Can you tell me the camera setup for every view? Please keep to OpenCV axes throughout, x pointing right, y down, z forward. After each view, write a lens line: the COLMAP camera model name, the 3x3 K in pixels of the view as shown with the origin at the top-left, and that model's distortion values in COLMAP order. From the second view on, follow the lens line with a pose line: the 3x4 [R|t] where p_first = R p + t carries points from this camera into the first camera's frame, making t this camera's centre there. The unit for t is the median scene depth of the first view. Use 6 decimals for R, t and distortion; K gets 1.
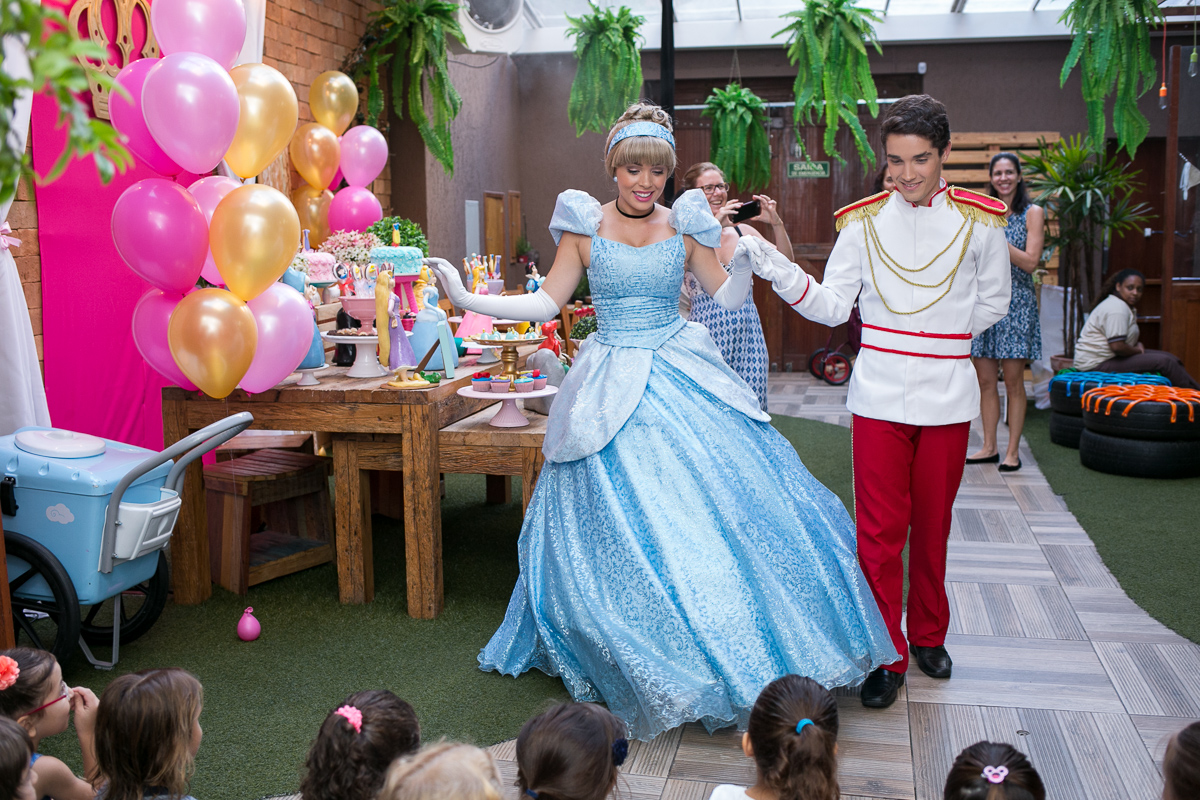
lens RADIAL K [[1301.5, 0, 593.1], [0, 1301.5, 400.3], [0, 0, 1]] dist [-0.024329, 0.000000]
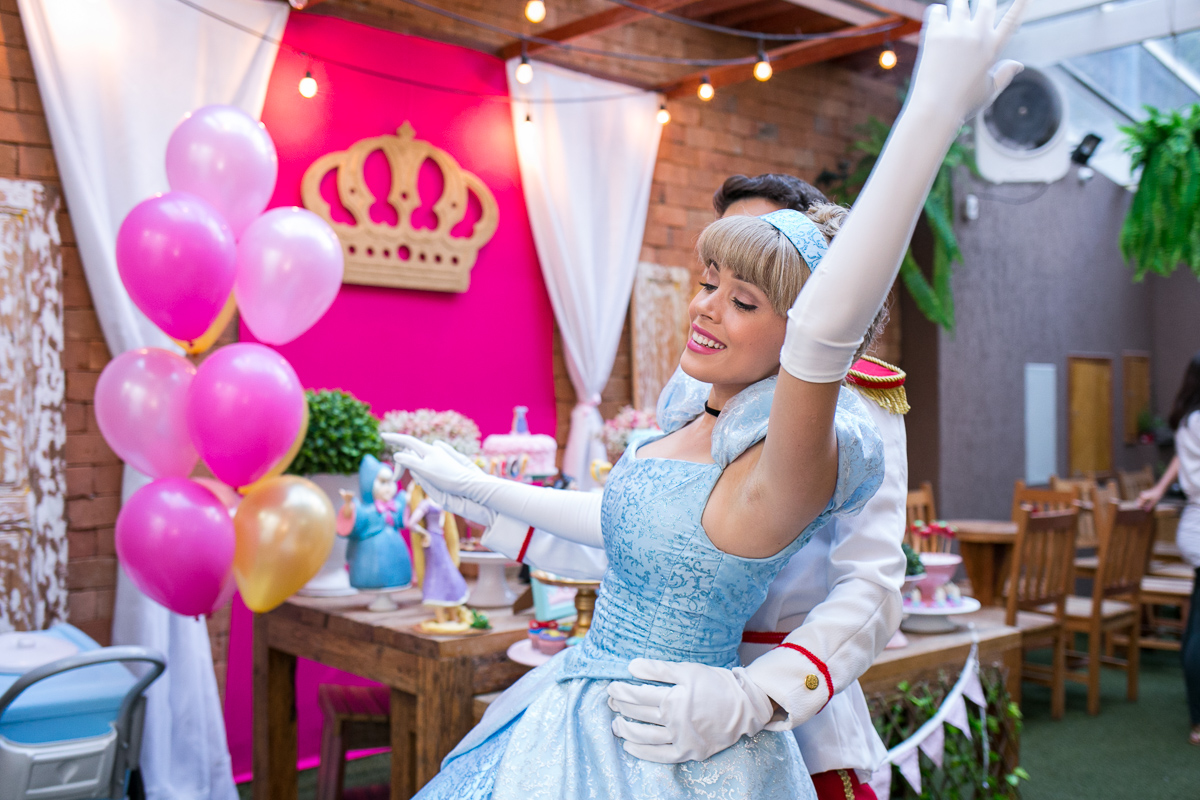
lens RADIAL K [[1301.5, 0, 604.3], [0, 1301.5, 399.4], [0, 0, 1]] dist [-0.024329, 0.000000]
pose [[0.792681, 0.019788, -0.609316, 0.302892], [-0.091636, 0.991985, -0.086997, -0.068267], [0.602711, 0.124797, 0.788141, 0.372362]]
